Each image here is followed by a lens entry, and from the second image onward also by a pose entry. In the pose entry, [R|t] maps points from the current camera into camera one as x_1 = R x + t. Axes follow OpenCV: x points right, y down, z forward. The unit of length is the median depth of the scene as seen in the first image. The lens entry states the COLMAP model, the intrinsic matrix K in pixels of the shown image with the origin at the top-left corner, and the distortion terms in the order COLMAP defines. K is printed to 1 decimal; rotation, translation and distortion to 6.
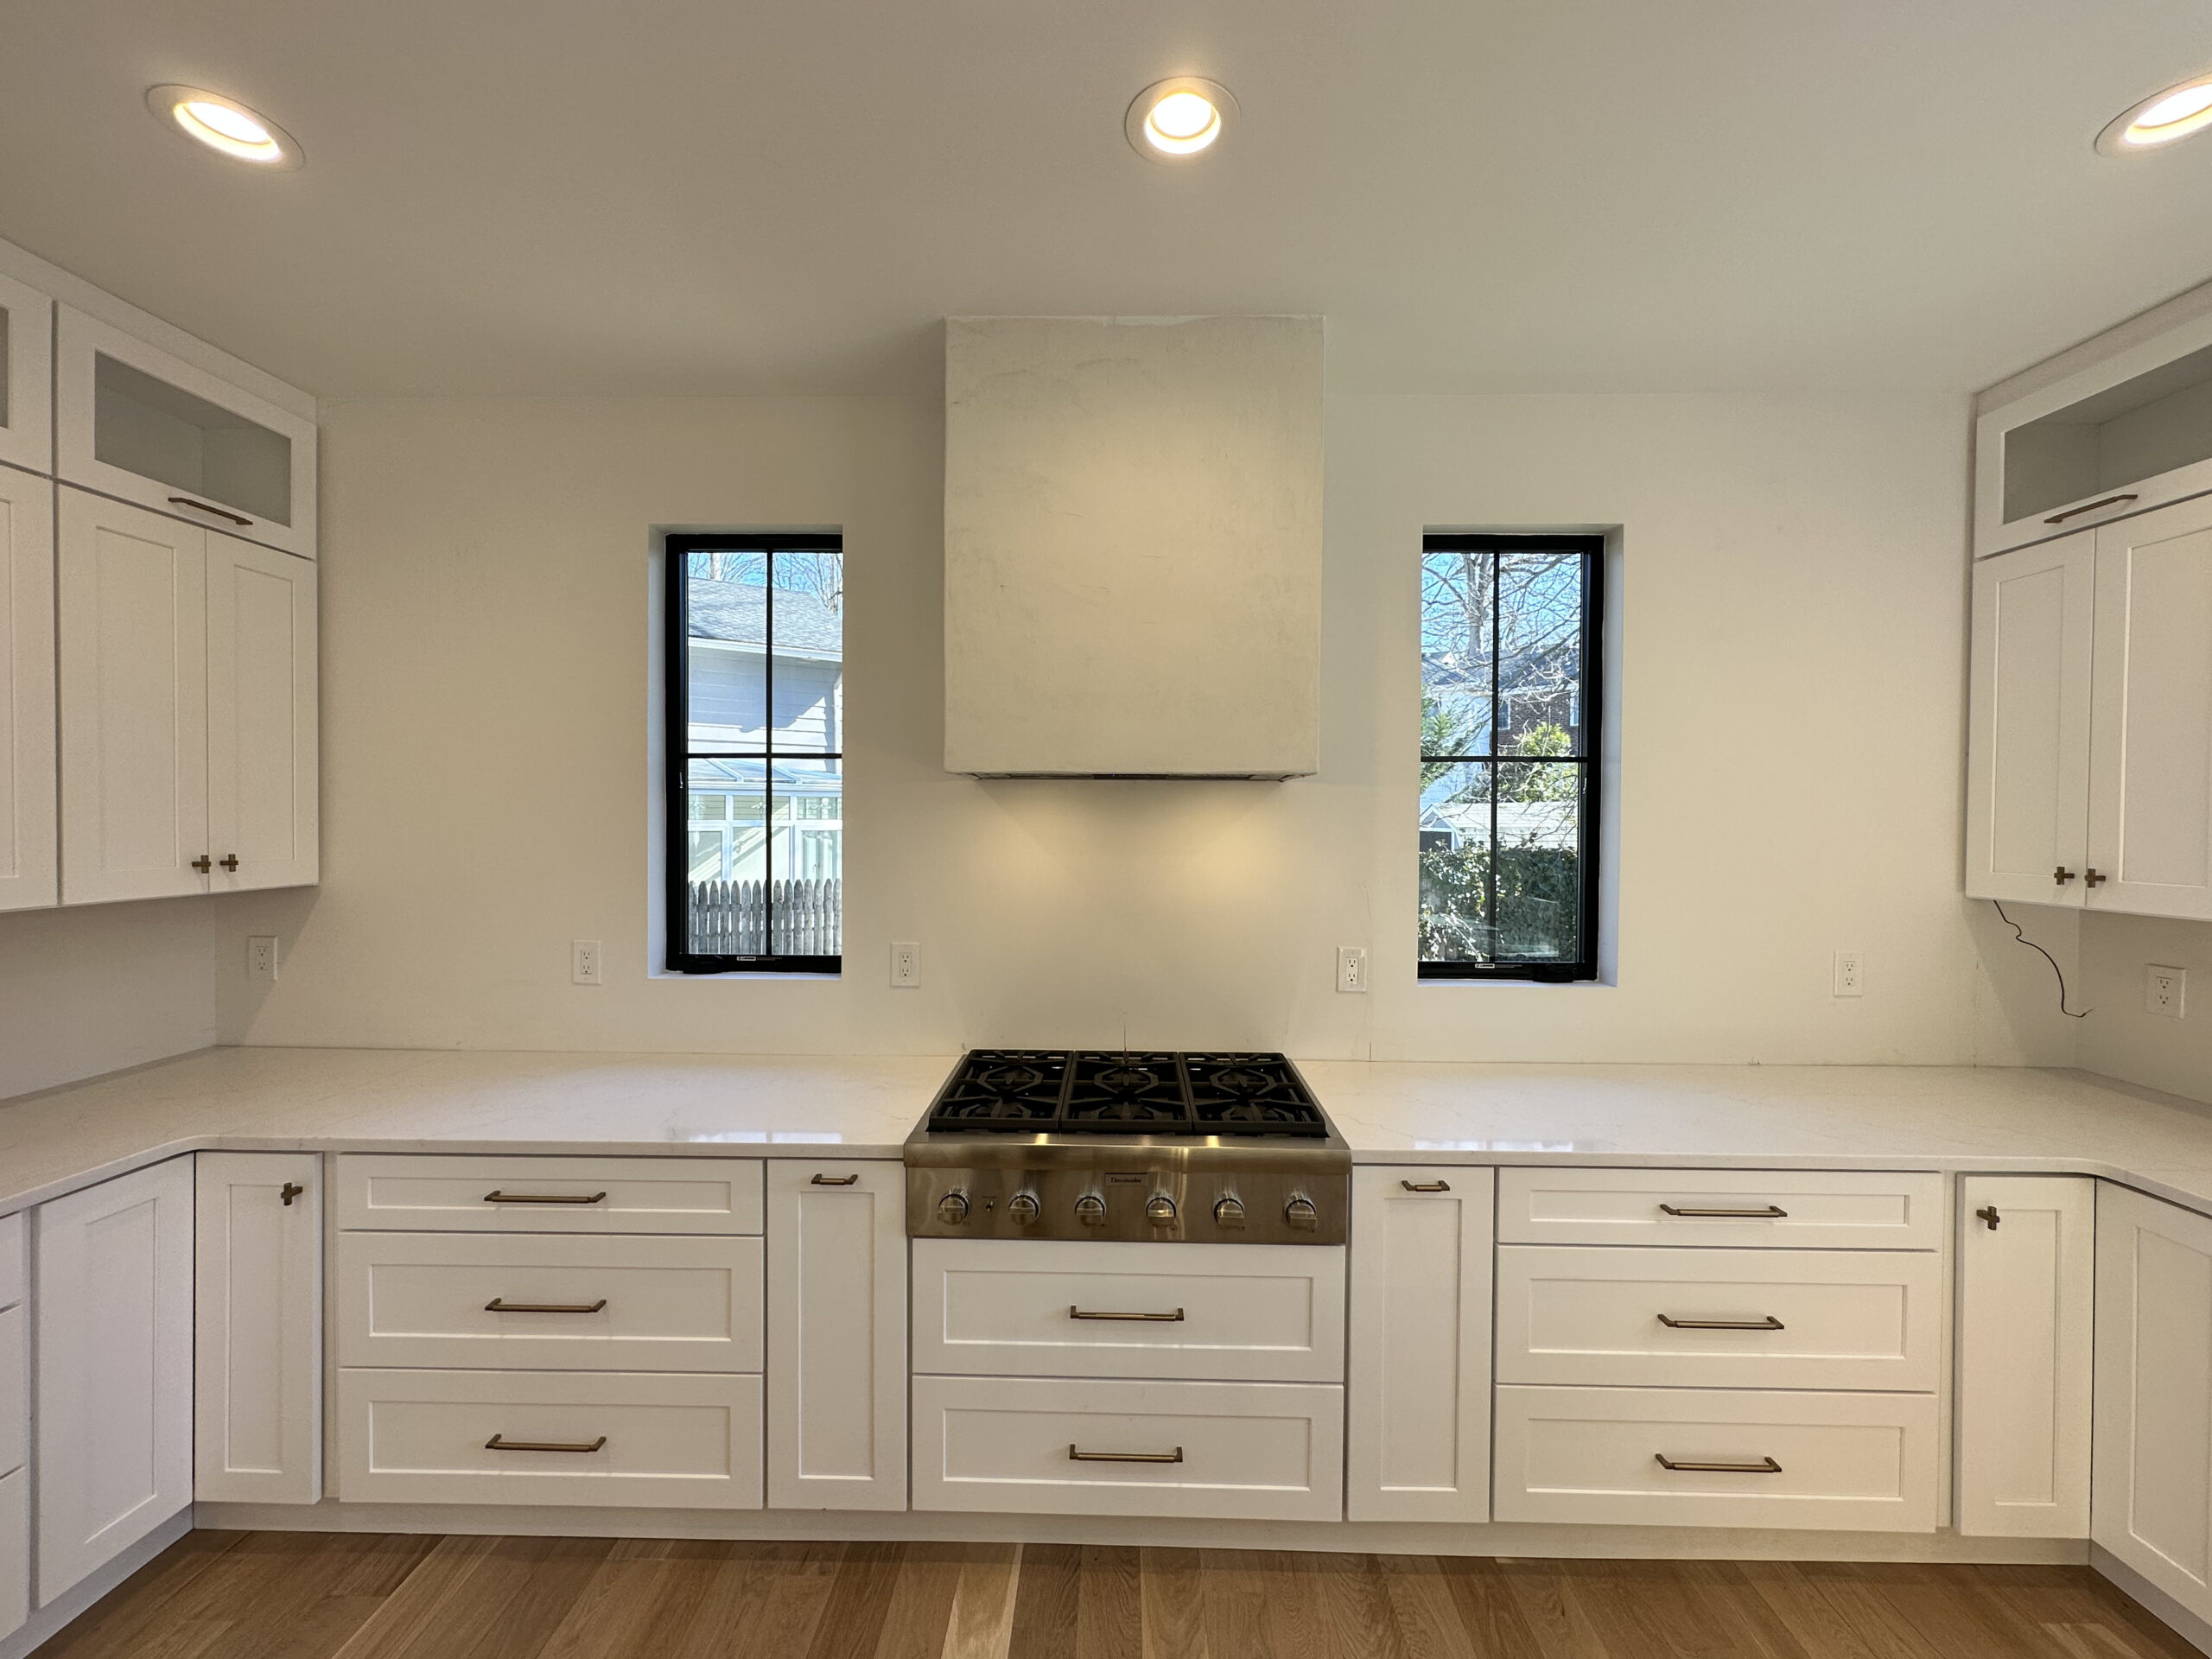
lens RADIAL K [[888.0, 0, 1105.1], [0, 888.0, 824.1], [0, 0, 1]] dist [-0.000330, 0.000076]
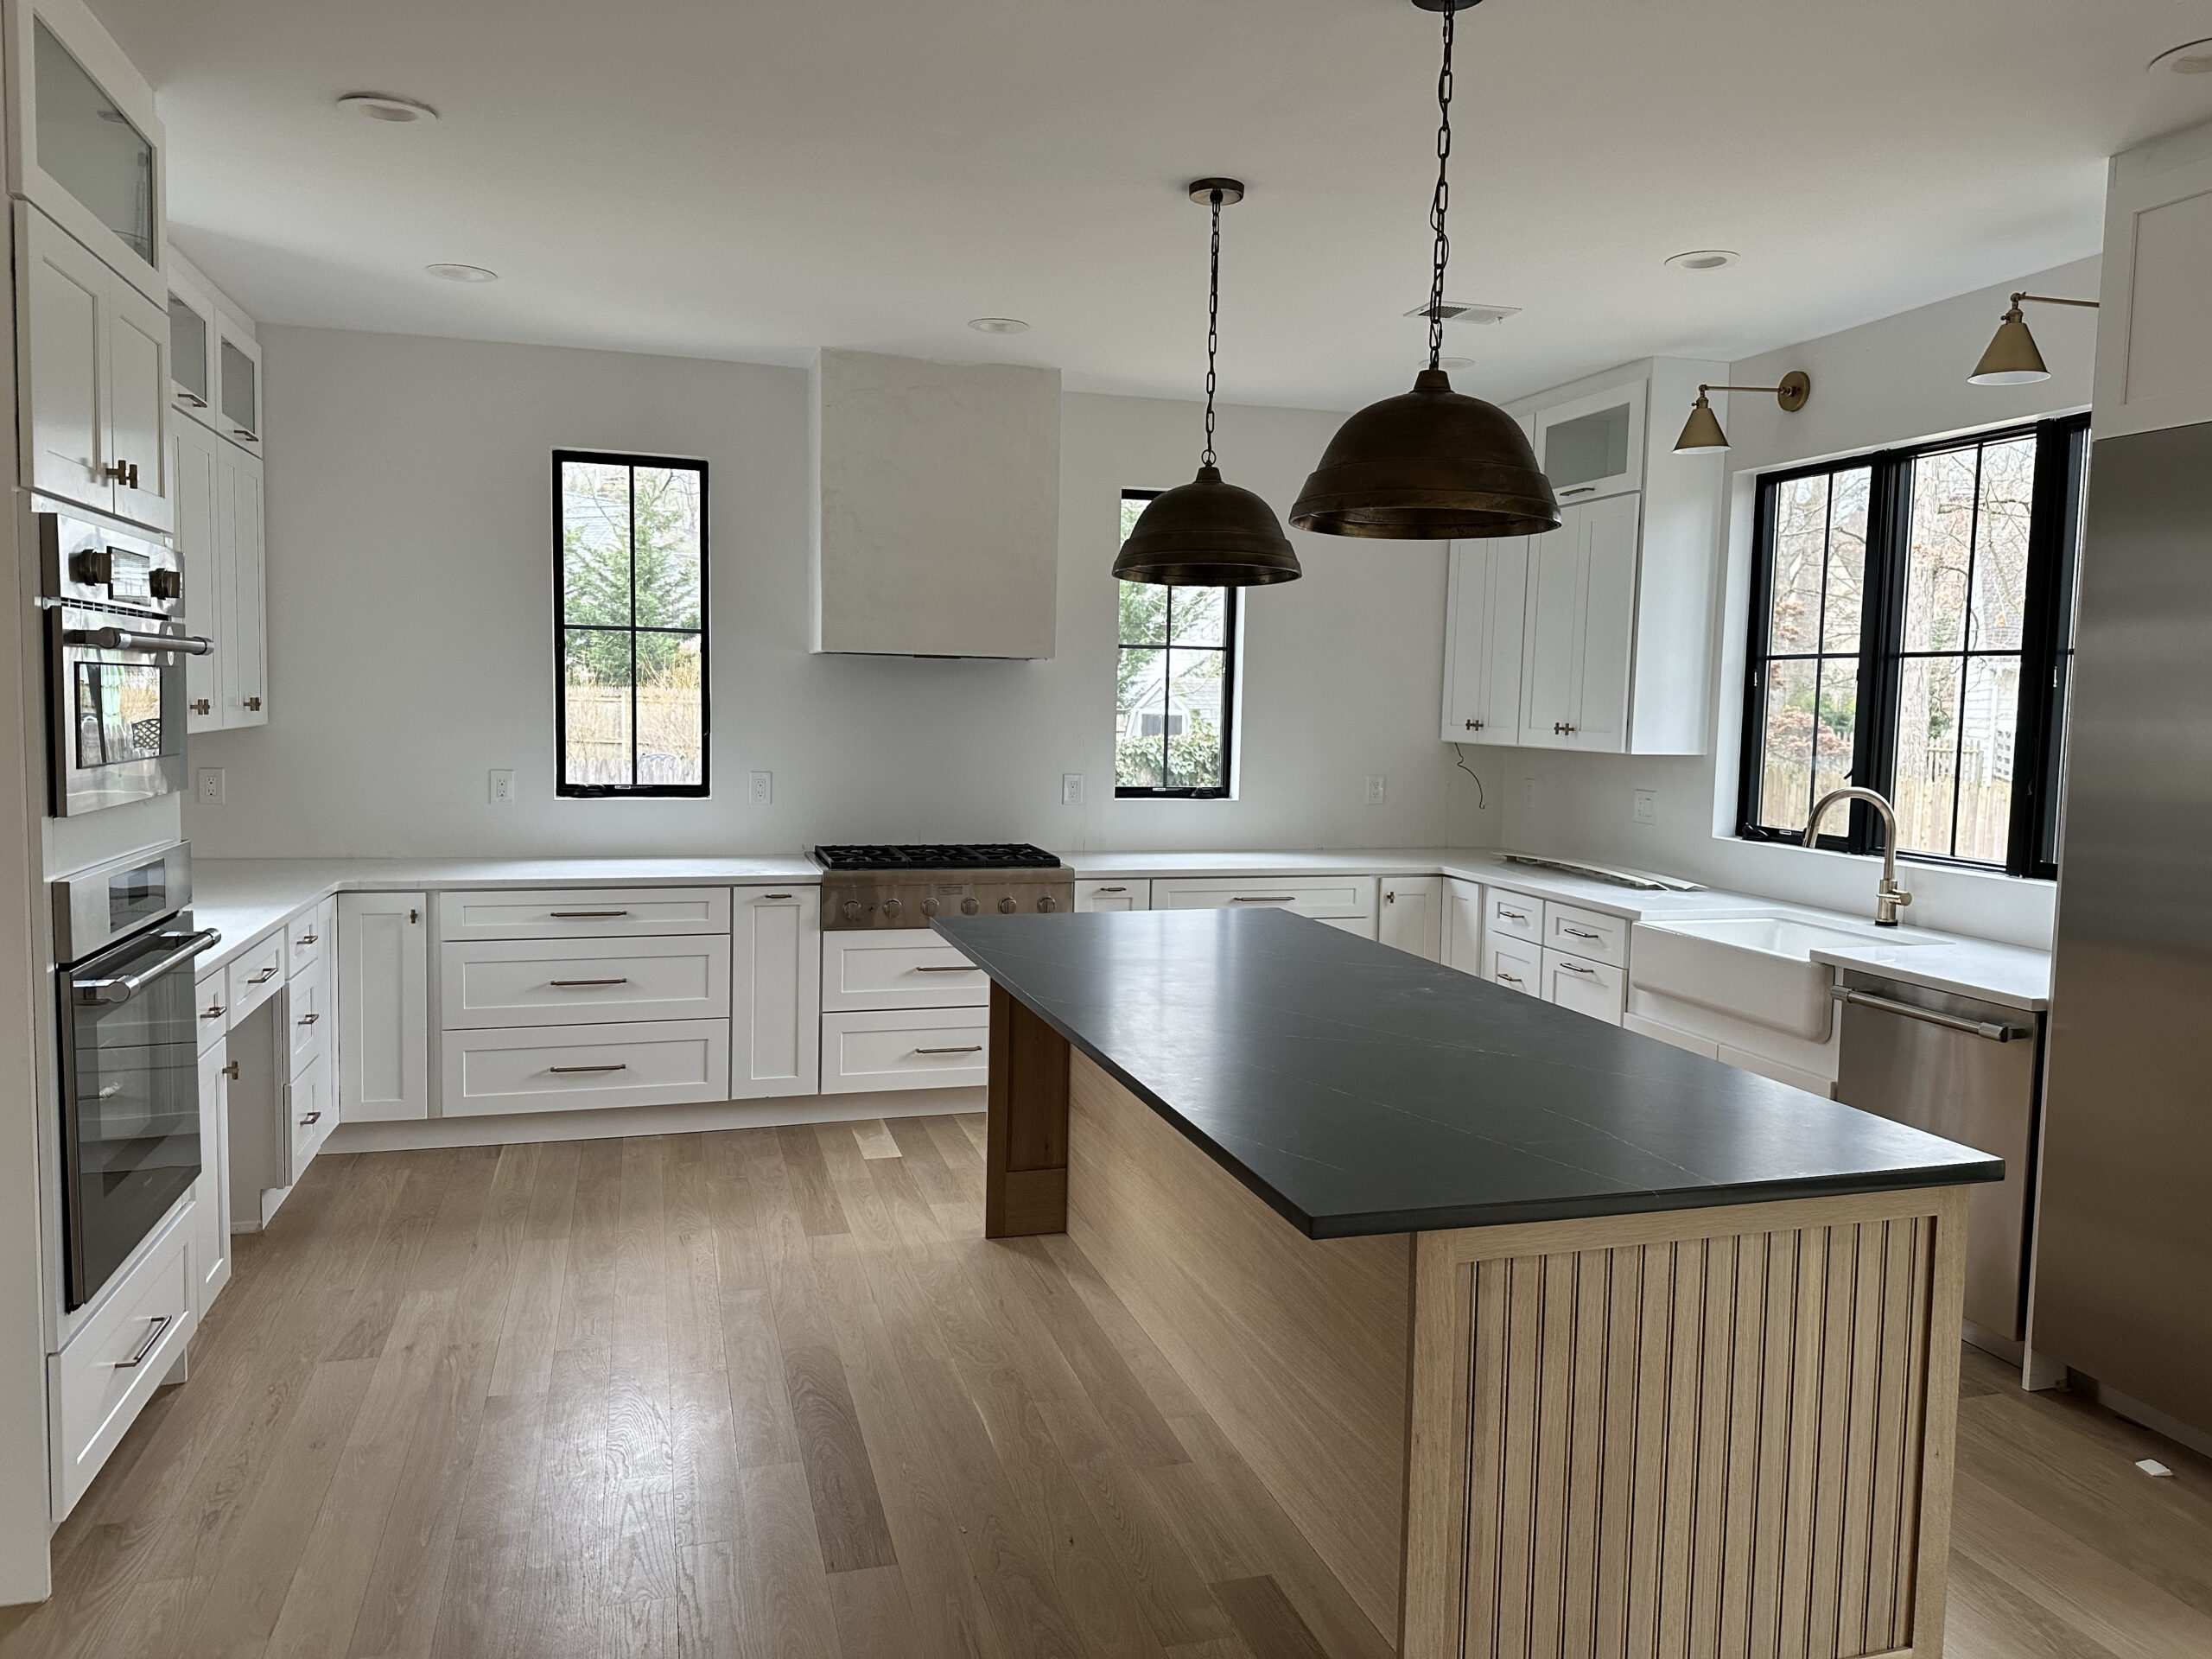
lens RADIAL K [[1530.6, 0, 1100.4], [0, 1530.6, 812.9], [0, 0, 1]] dist [0.111816, -0.141708]
pose [[0.950928, -0.009885, 0.309253, -0.583671], [-0.011974, 0.997565, 0.068705, 0.036018], [-0.309179, -0.069036, 0.948495, -1.802534]]
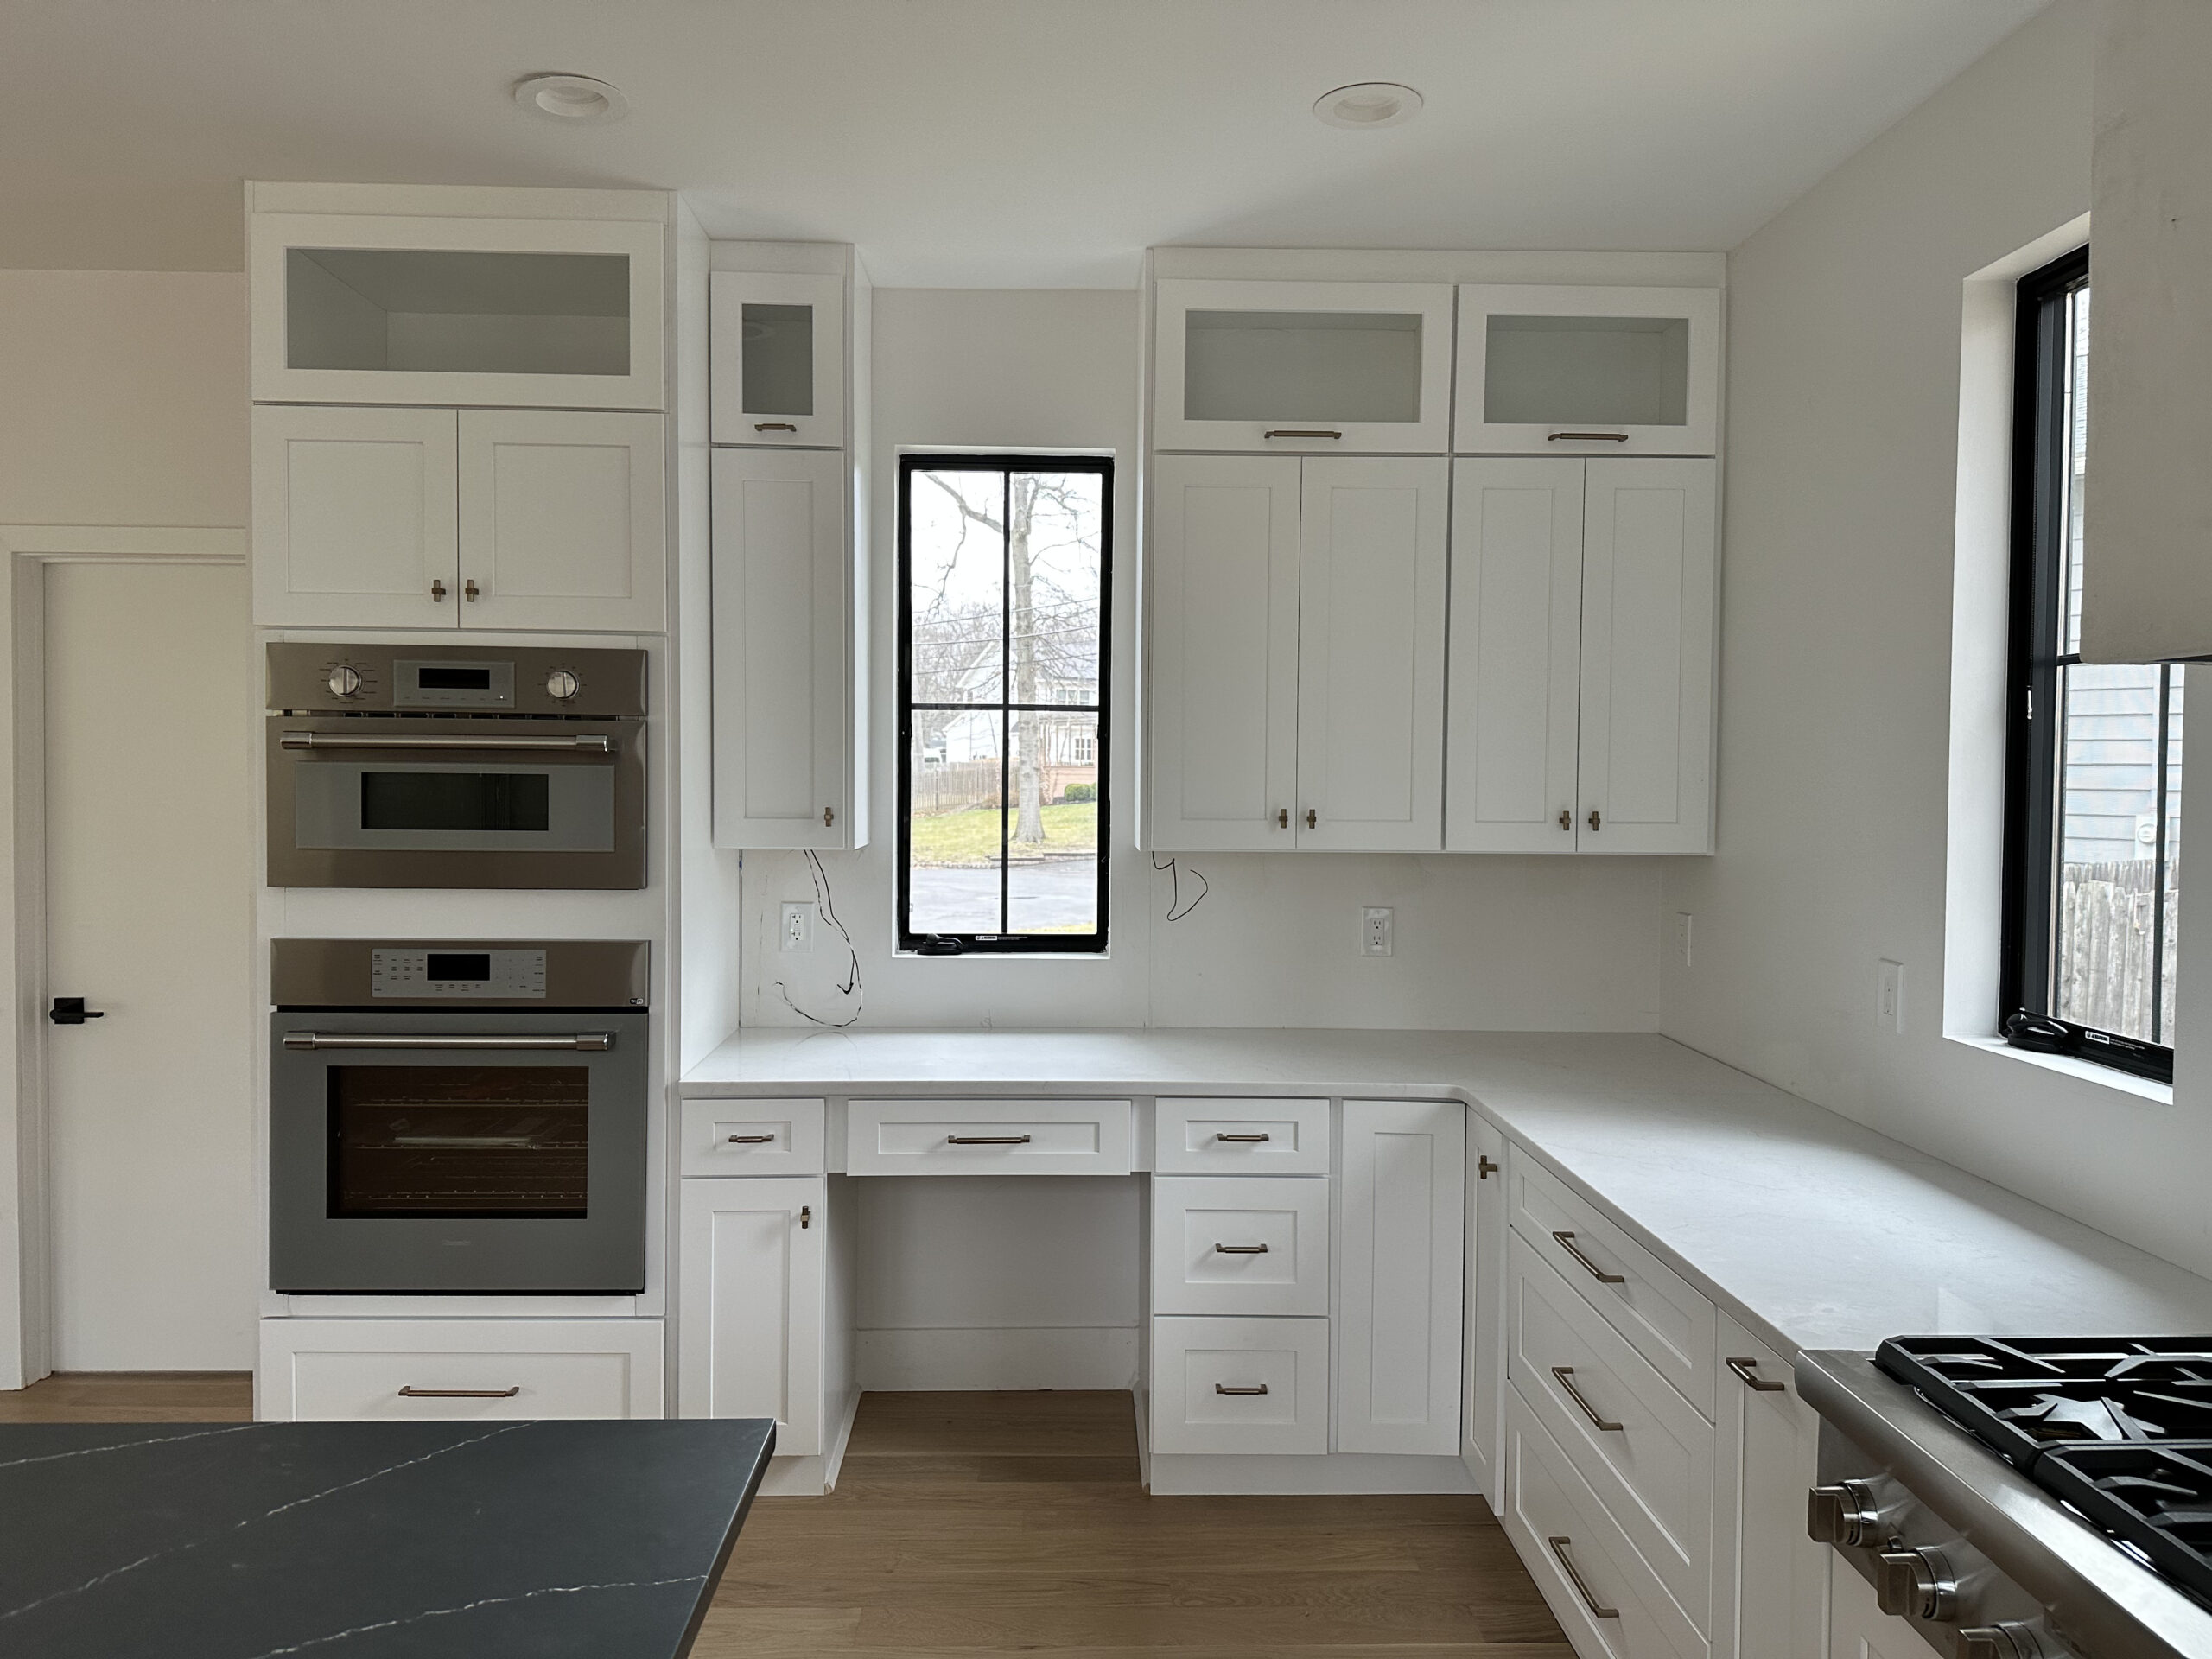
lens RADIAL K [[1530.6, 0, 1100.4], [0, 1530.6, 812.9], [0, 0, 1]] dist [0.111816, -0.141708]
pose [[0.054035, 0.026218, -0.998195, 0.649258], [-0.023893, 0.999403, 0.024956, 0.008923], [0.998253, 0.022501, 0.054629, 0.465396]]
